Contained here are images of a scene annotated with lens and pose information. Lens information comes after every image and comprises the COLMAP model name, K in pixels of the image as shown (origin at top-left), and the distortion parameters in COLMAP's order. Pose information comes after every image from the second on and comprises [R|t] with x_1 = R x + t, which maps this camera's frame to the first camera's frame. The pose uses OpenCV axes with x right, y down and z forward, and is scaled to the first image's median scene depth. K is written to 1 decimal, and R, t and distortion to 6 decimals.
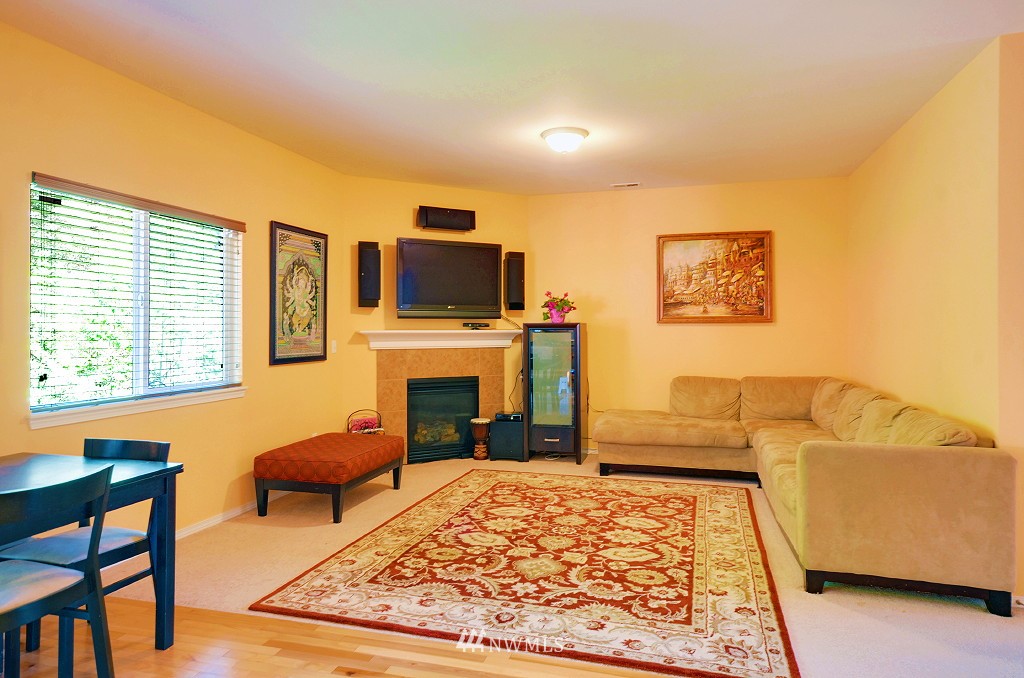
lens RADIAL K [[628.6, 0, 512.0], [0, 628.6, 339.0], [0, 0, 1]] dist [0.020664, -0.001640]
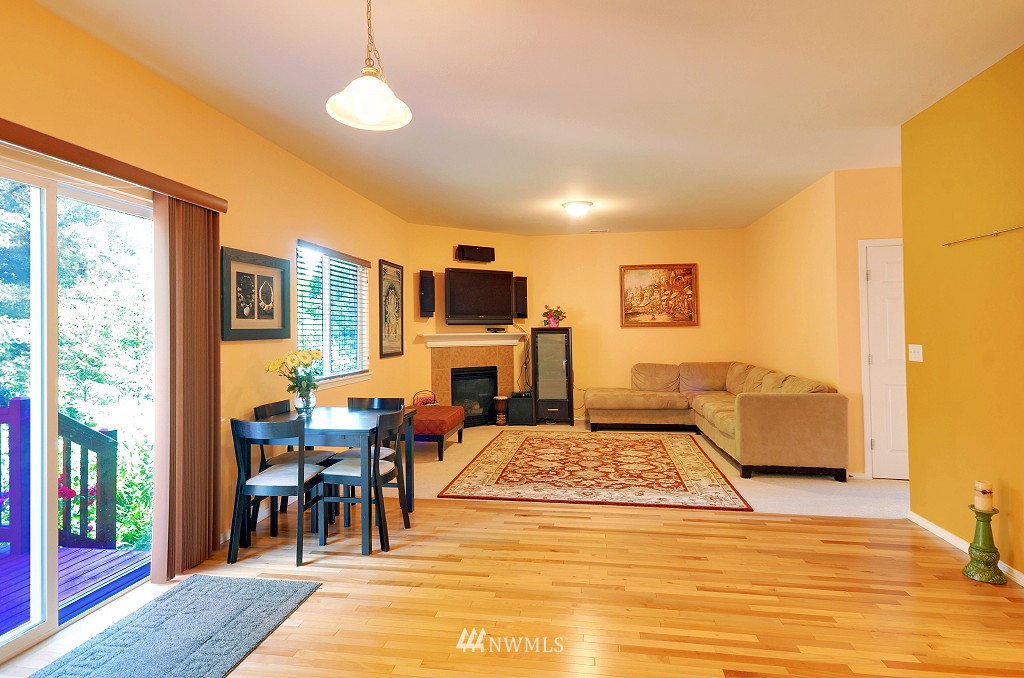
lens RADIAL K [[552.9, 0, 512.0], [0, 552.9, 339.0], [0, 0, 1]] dist [-0.000039, 0.000159]
pose [[0.992201, -0.010941, 0.124170, -0.185392], [0.011521, 0.999926, -0.003955, 0.004551], [-0.124117, 0.005355, 0.992253, -0.234551]]
